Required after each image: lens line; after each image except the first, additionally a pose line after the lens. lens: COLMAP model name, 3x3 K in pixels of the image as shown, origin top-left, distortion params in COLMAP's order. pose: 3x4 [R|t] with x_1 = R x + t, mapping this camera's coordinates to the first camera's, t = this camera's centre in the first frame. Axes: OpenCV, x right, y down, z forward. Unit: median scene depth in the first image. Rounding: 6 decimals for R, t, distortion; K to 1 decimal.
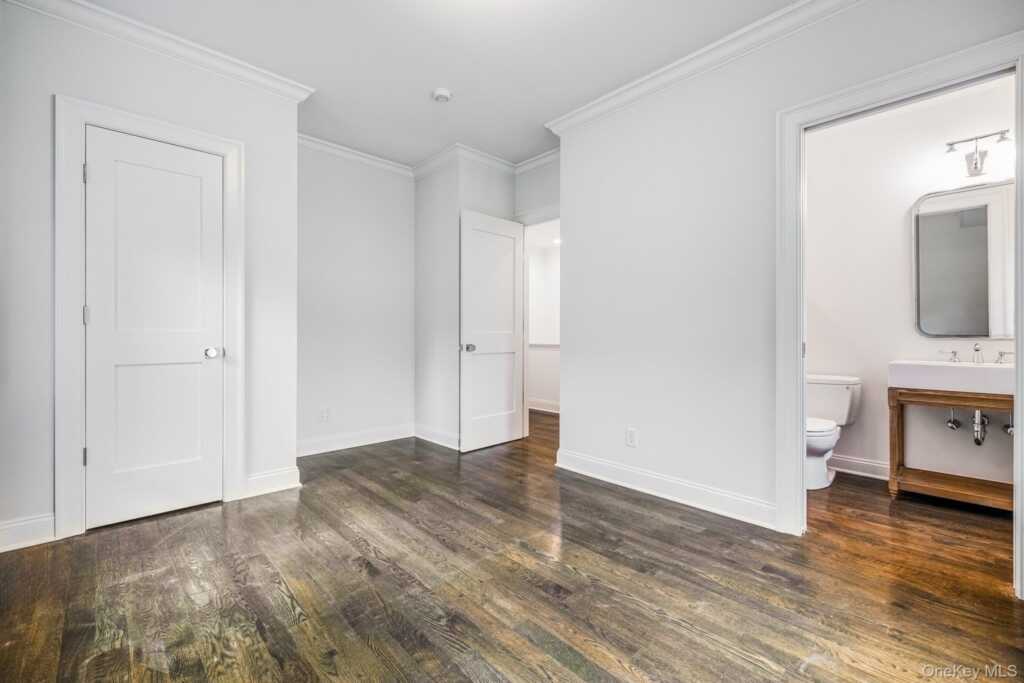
lens RADIAL K [[429.7, 0, 511.9], [0, 429.7, 337.6], [0, 0, 1]] dist [-0.000613, 0.001152]
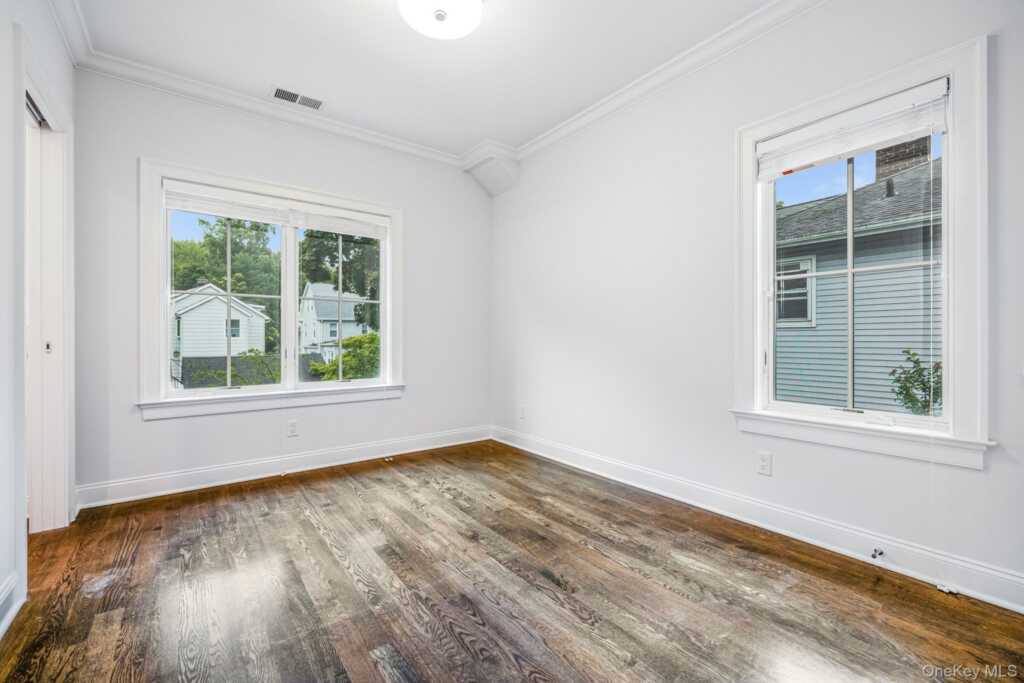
lens RADIAL K [[429.7, 0, 517.6], [0, 429.7, 338.4], [0, 0, 1]] dist [-0.000613, 0.001152]
pose [[-0.994960, 0.000855, 0.100272, -0.361492], [0.001520, 0.999977, 0.006562, -0.002053], [-0.100264, 0.006681, -0.994938, 2.036884]]
